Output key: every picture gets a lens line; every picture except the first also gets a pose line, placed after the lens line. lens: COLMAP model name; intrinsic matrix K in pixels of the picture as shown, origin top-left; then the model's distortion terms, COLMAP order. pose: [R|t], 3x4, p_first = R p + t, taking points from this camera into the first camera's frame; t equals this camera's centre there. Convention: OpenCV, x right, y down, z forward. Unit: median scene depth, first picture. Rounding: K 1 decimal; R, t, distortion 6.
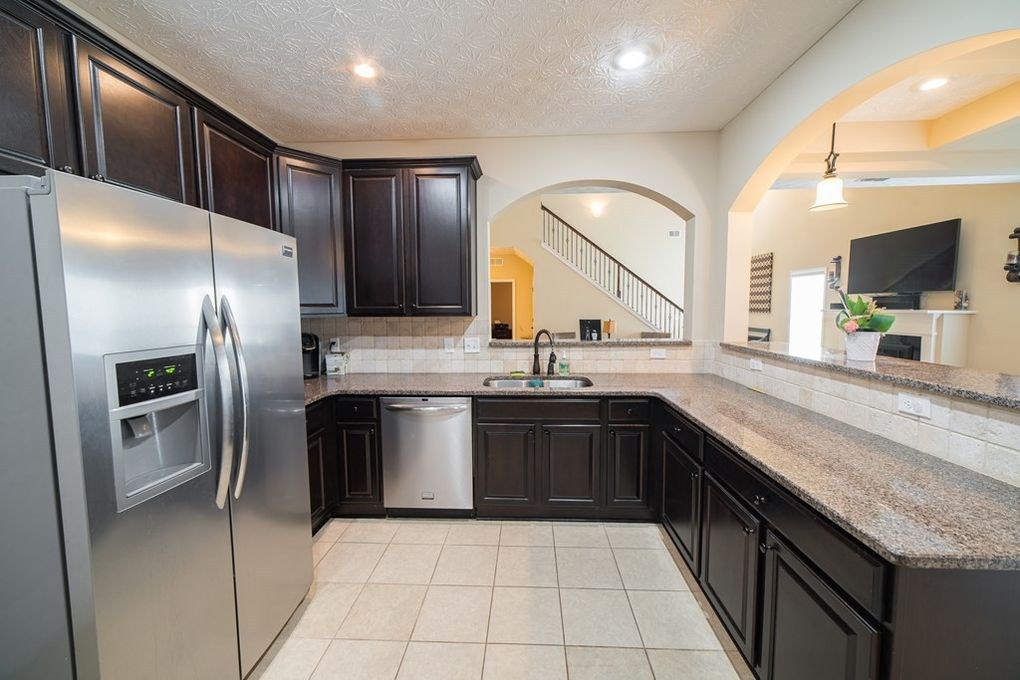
lens RADIAL K [[385.9, 0, 513.2], [0, 385.9, 334.5], [0, 0, 1]] dist [0.004470, 0.000051]
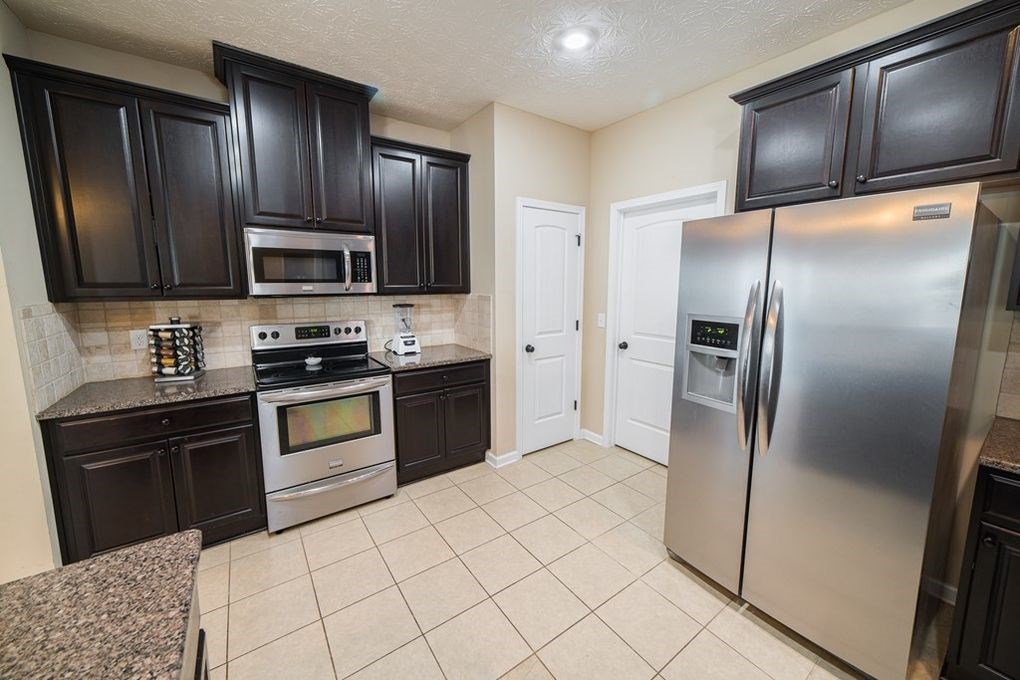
lens RADIAL K [[385.9, 0, 508.9], [0, 385.9, 335.5], [0, 0, 1]] dist [0.004470, 0.000051]
pose [[-0.795538, 0.094857, -0.598432, 0.253143], [-0.037475, 0.978075, 0.204852, -0.064411], [0.604743, 0.185394, -0.774542, 0.641148]]
